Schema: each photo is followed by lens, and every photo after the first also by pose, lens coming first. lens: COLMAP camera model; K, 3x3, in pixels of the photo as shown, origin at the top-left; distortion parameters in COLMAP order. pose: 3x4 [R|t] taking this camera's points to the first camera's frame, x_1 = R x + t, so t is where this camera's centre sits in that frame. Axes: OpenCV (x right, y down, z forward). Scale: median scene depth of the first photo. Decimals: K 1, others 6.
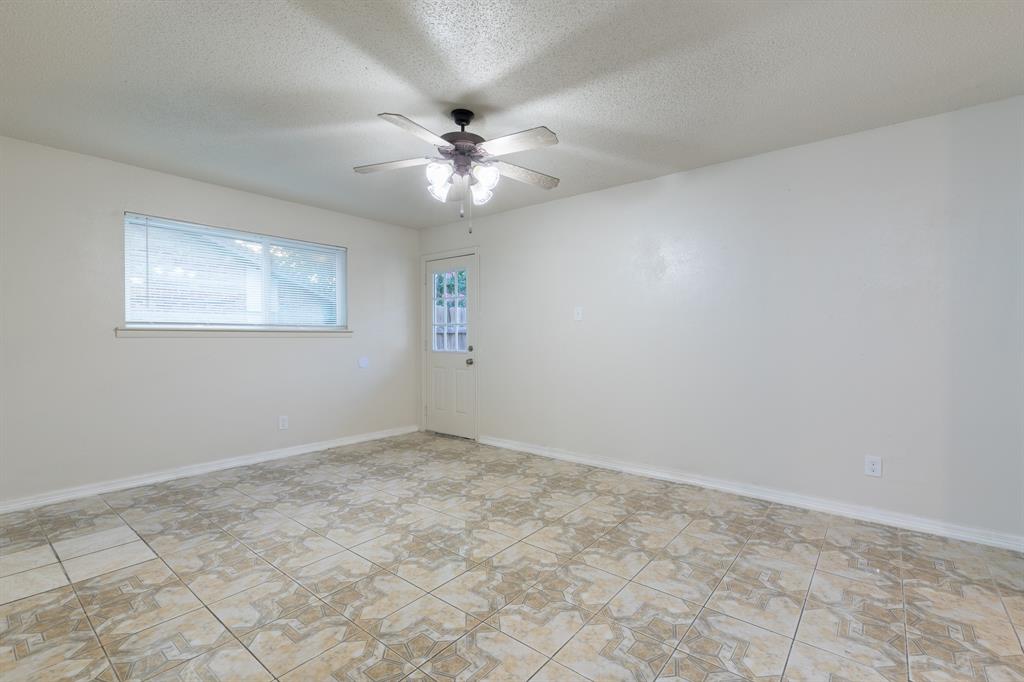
lens RADIAL K [[458.4, 0, 526.9], [0, 458.4, 349.4], [0, 0, 1]] dist [0.000997, -0.000918]
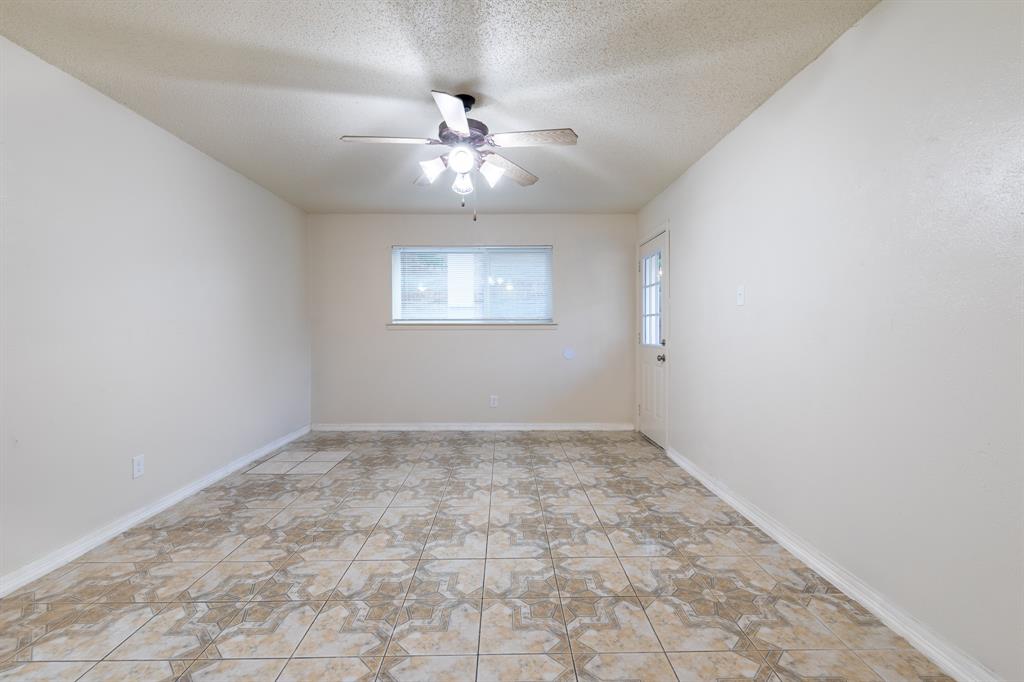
lens RADIAL K [[458.4, 0, 507.8], [0, 458.4, 334.2], [0, 0, 1]] dist [0.000997, -0.000918]
pose [[0.622513, 0.004970, -0.782594, 0.432256], [-0.018722, 0.999788, -0.008543, -0.004718], [0.782386, 0.019970, 0.622474, 0.293358]]
